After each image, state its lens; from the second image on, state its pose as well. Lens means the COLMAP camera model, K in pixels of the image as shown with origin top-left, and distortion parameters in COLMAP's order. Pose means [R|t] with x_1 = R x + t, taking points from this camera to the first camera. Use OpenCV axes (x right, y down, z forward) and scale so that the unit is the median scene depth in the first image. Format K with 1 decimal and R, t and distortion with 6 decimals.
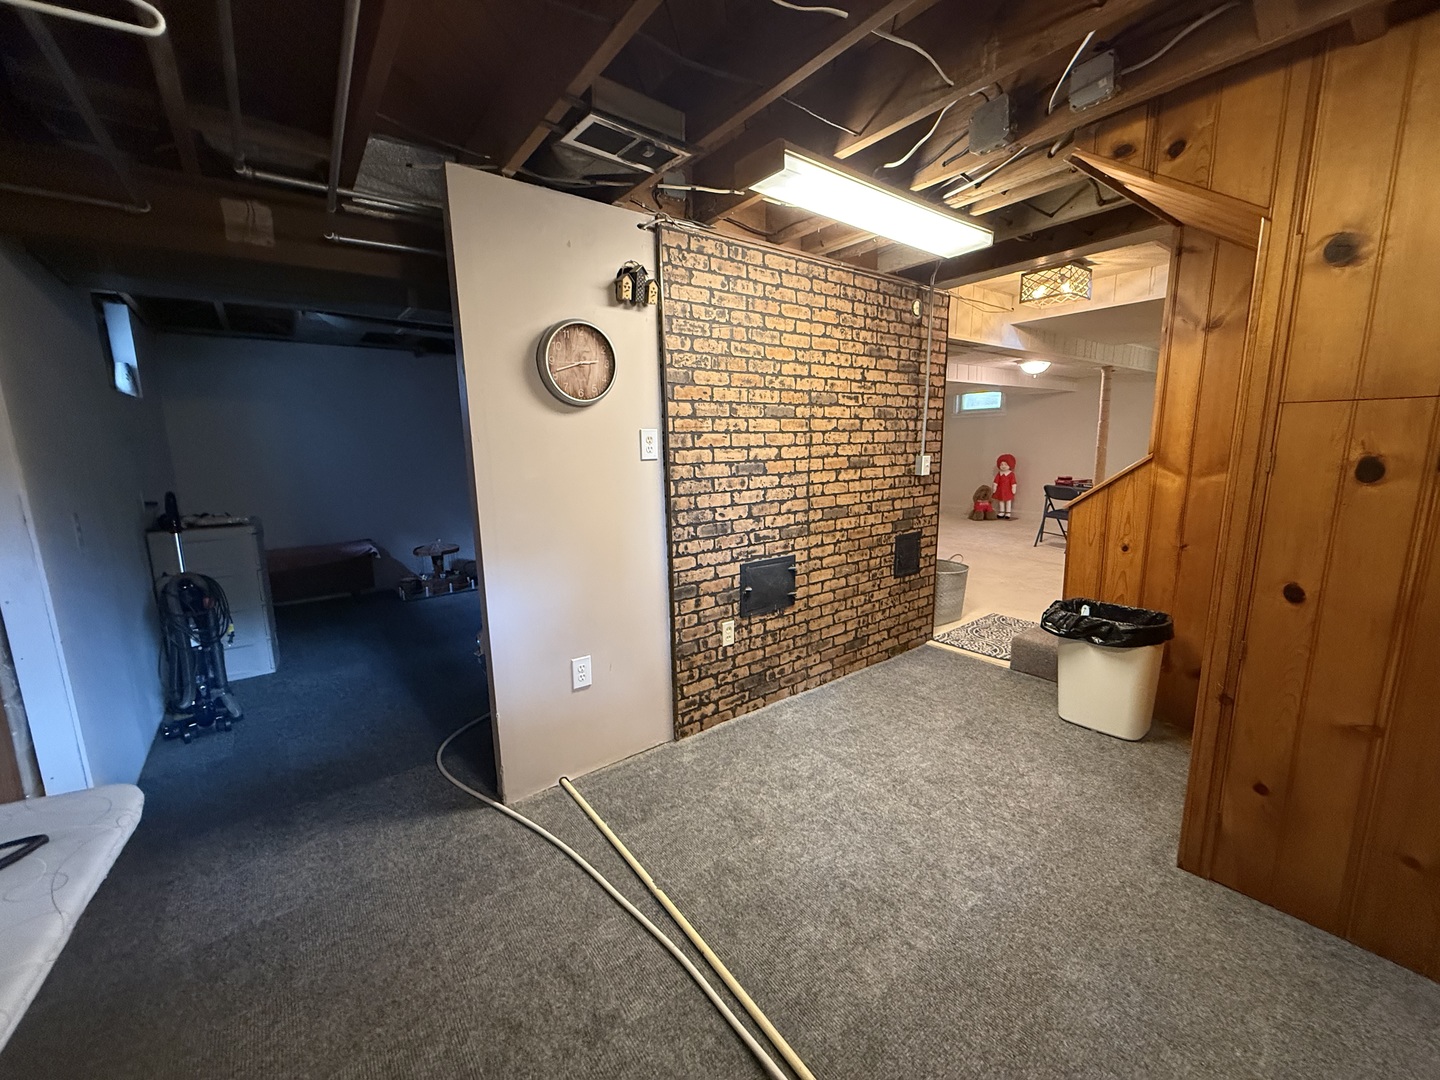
lens RADIAL K [[575.3, 0, 717.0], [0, 575.3, 541.2], [0, 0, 1]] dist [-0.001225, -0.000142]
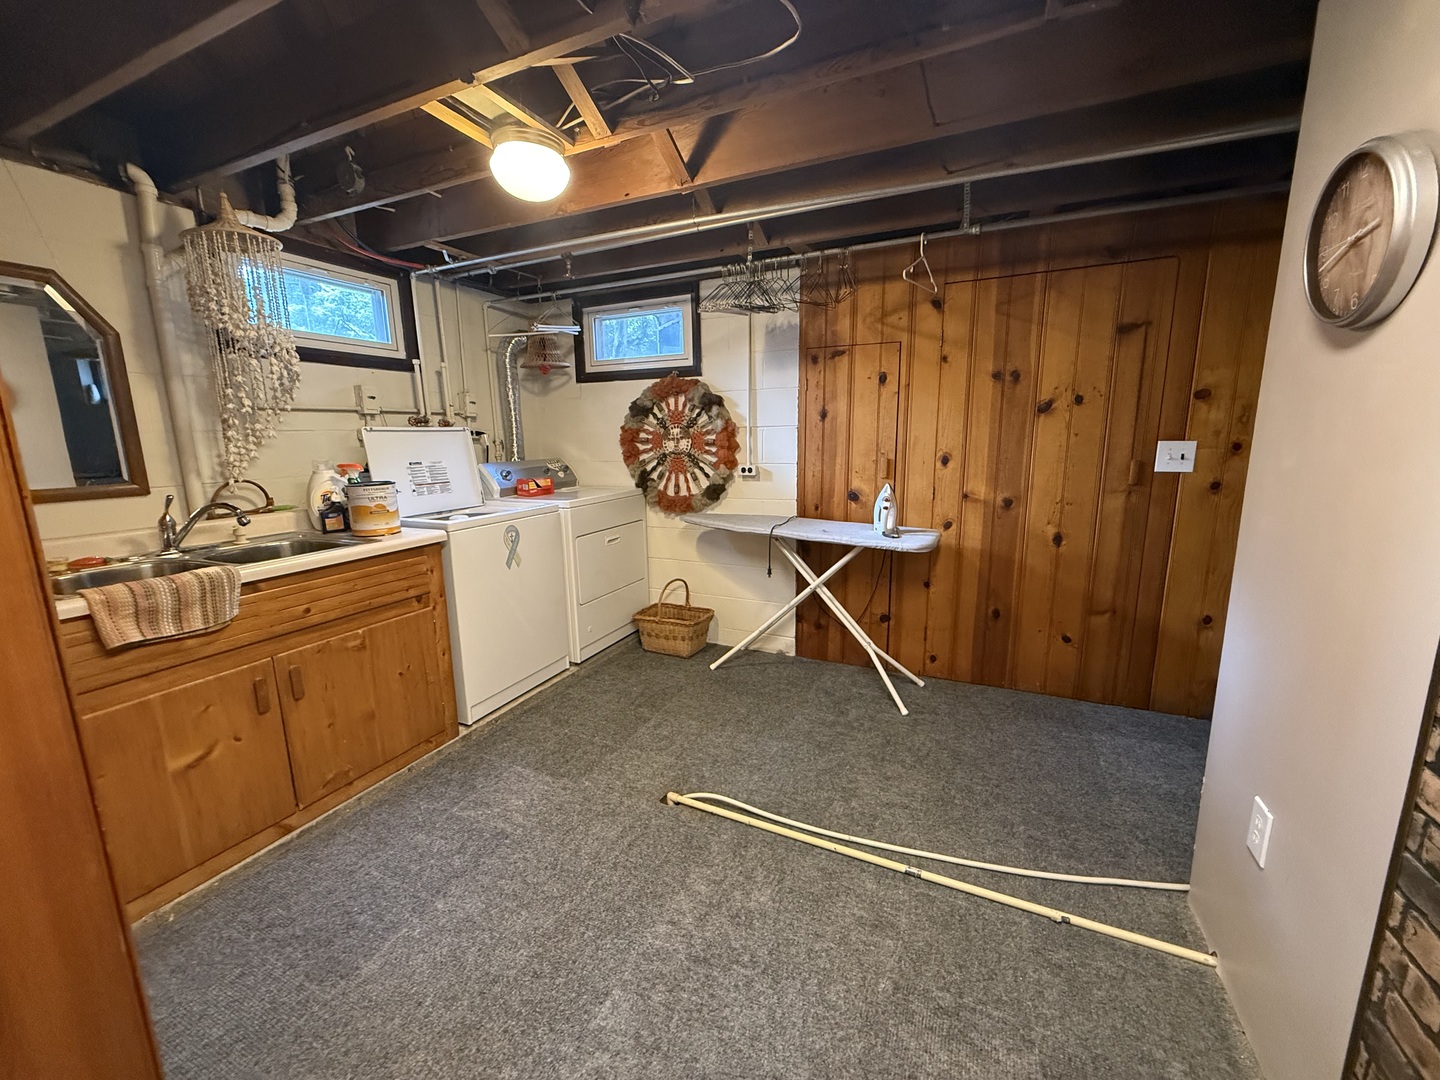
lens RADIAL K [[575.3, 0, 717.0], [0, 575.3, 541.2], [0, 0, 1]] dist [-0.001225, -0.000142]
pose [[-0.885424, 0.118640, -0.449387, 0.573134], [-0.046874, 0.939150, 0.340294, -0.254216], [0.462414, 0.322369, -0.825985, 1.481443]]
